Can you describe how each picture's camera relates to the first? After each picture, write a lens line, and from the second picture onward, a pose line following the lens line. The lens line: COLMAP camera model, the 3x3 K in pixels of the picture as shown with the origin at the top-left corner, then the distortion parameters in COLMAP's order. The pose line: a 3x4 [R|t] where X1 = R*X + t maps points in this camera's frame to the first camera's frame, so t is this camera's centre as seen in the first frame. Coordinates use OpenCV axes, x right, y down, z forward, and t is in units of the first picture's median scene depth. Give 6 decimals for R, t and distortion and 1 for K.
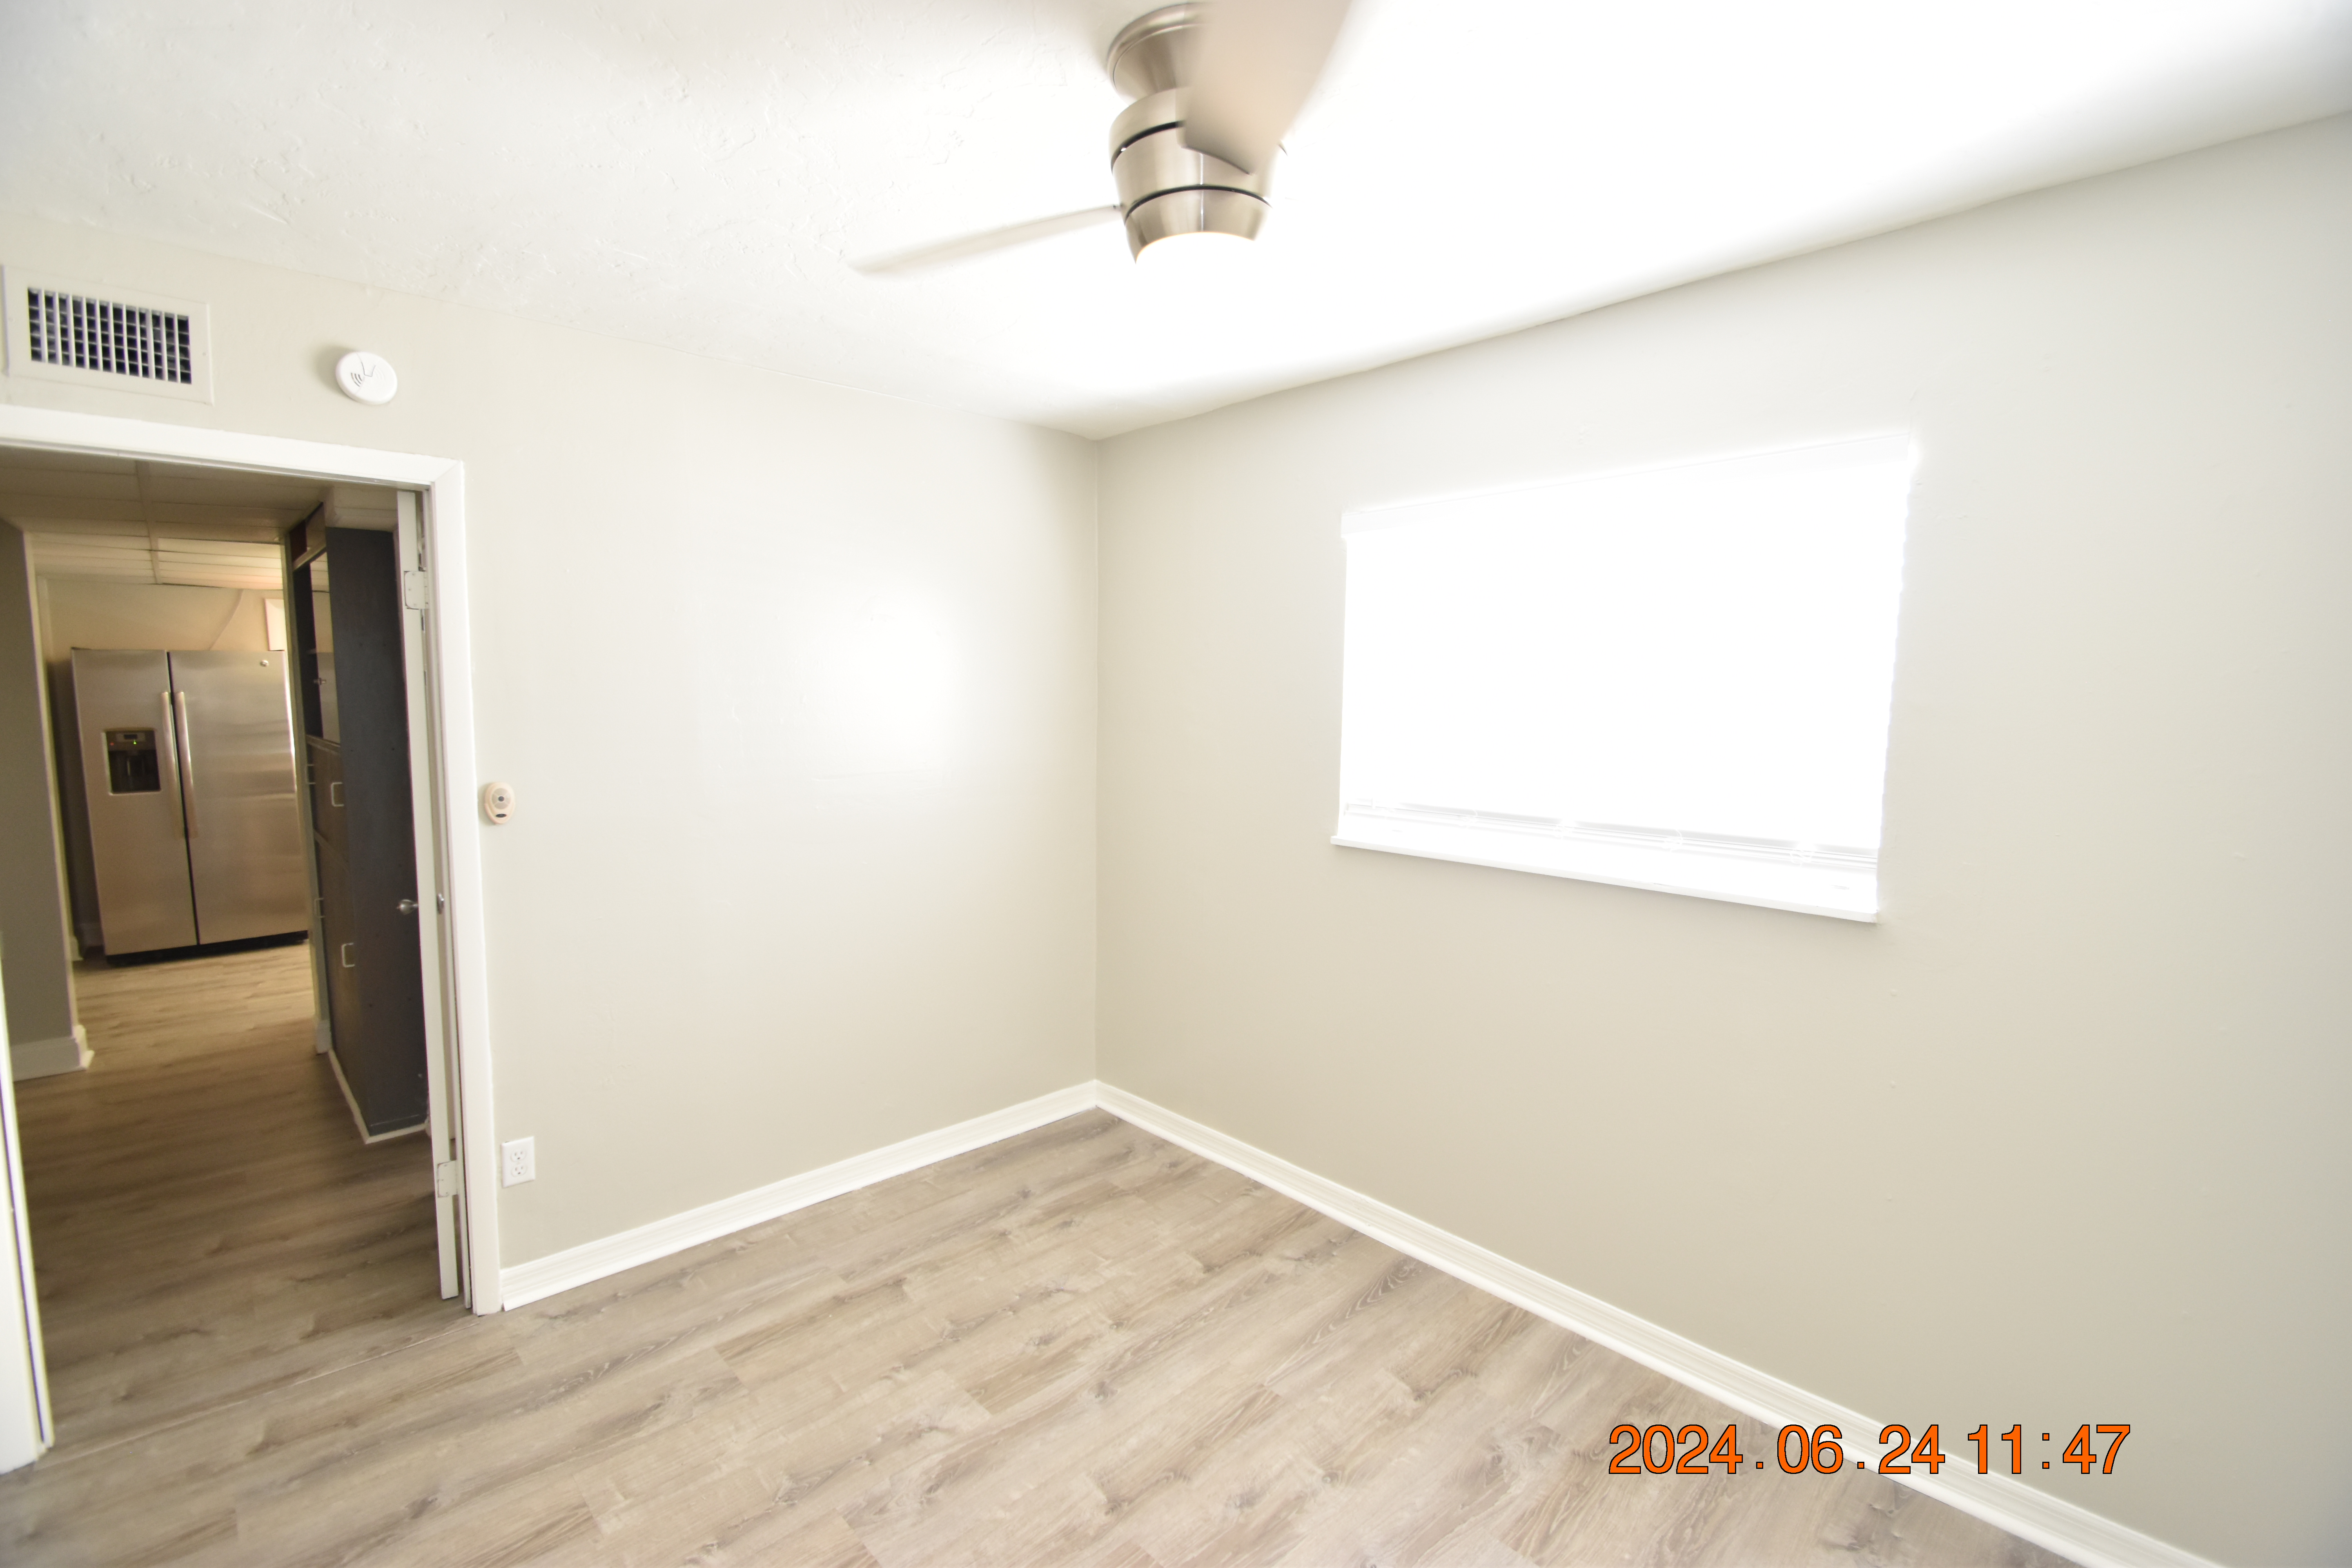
lens RADIAL K [[1028.7, 0, 1168.2], [0, 1028.7, 781.1], [0, 0, 1]] dist [0.016392, -0.017007]
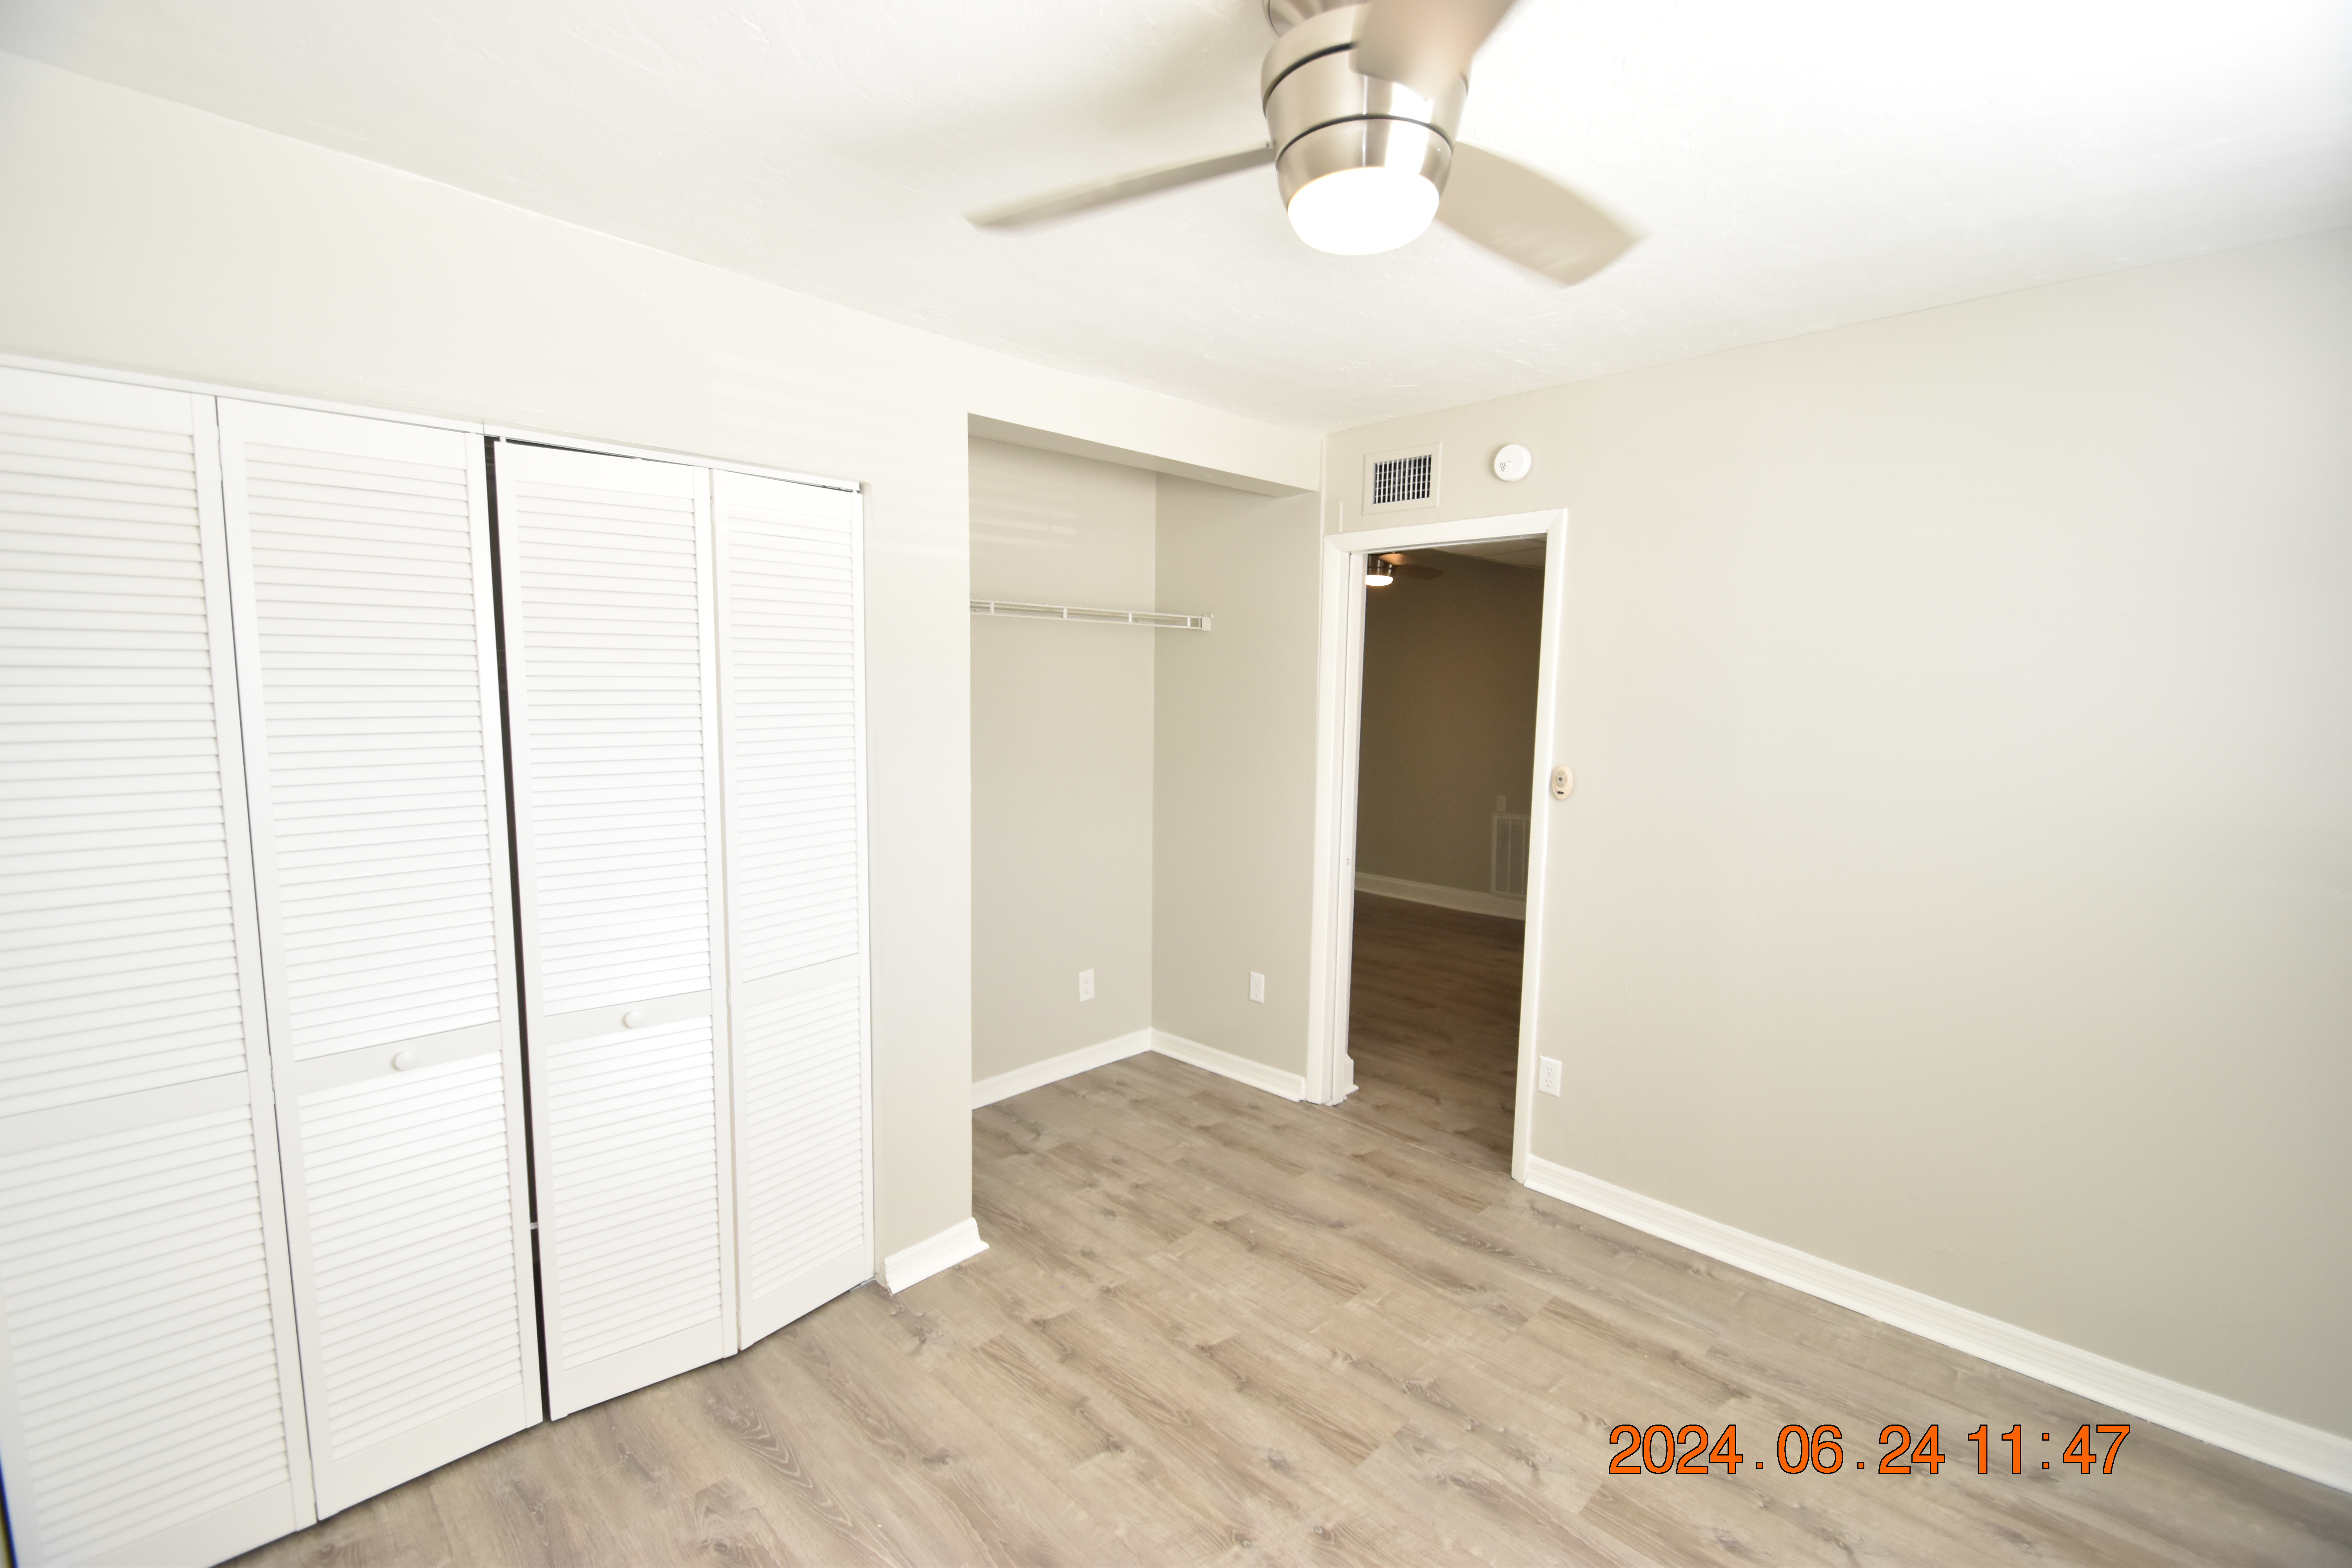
lens RADIAL K [[1028.7, 0, 1174.1], [0, 1028.7, 780.4], [0, 0, 1]] dist [0.016392, -0.017007]
pose [[0.023273, 0.088280, -0.995824, 0.618961], [-0.100625, 0.991242, 0.085522, -0.043924], [0.994652, 0.098215, 0.031953, 0.547930]]
